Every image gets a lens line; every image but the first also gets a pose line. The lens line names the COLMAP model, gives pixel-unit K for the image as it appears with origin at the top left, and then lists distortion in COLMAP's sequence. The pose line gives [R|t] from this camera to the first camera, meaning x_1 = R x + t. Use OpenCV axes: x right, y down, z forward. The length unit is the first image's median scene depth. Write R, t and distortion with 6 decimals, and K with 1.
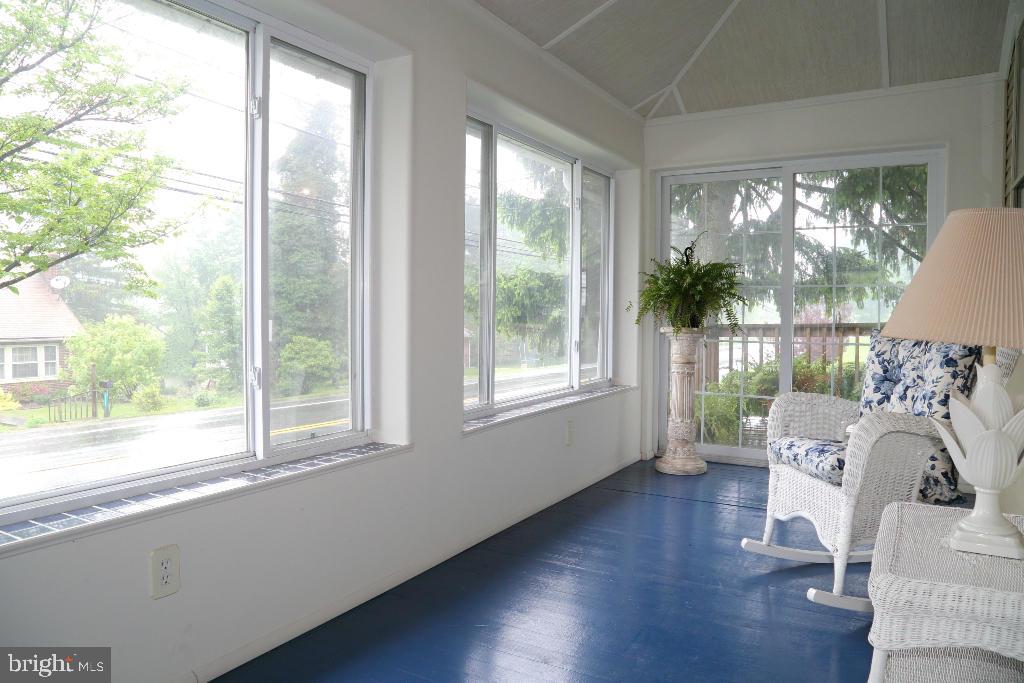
lens RADIAL K [[724.5, 0, 484.8], [0, 724.5, 328.2], [0, 0, 1]] dist [-0.048261, 0.013621]
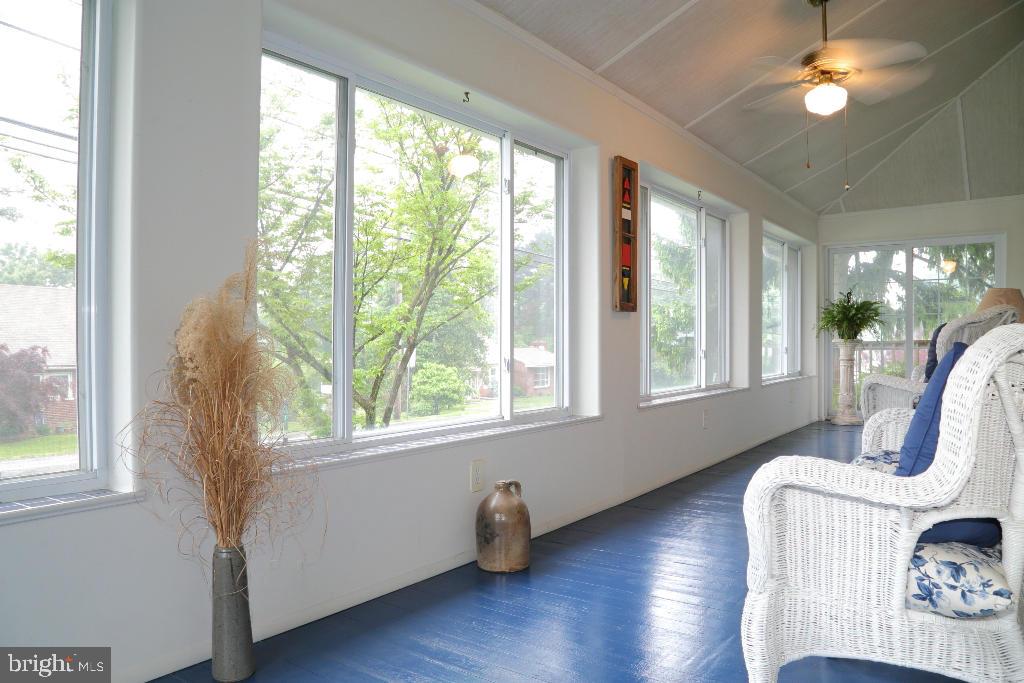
lens RADIAL K [[724.5, 0, 511.1], [0, 724.5, 343.3], [0, 0, 1]] dist [-0.048261, 0.013621]
pose [[0.997337, -0.001895, -0.072906, -0.627600], [0.000297, 0.999760, -0.021923, 0.072526], [0.072930, 0.021843, 0.997098, -1.193308]]
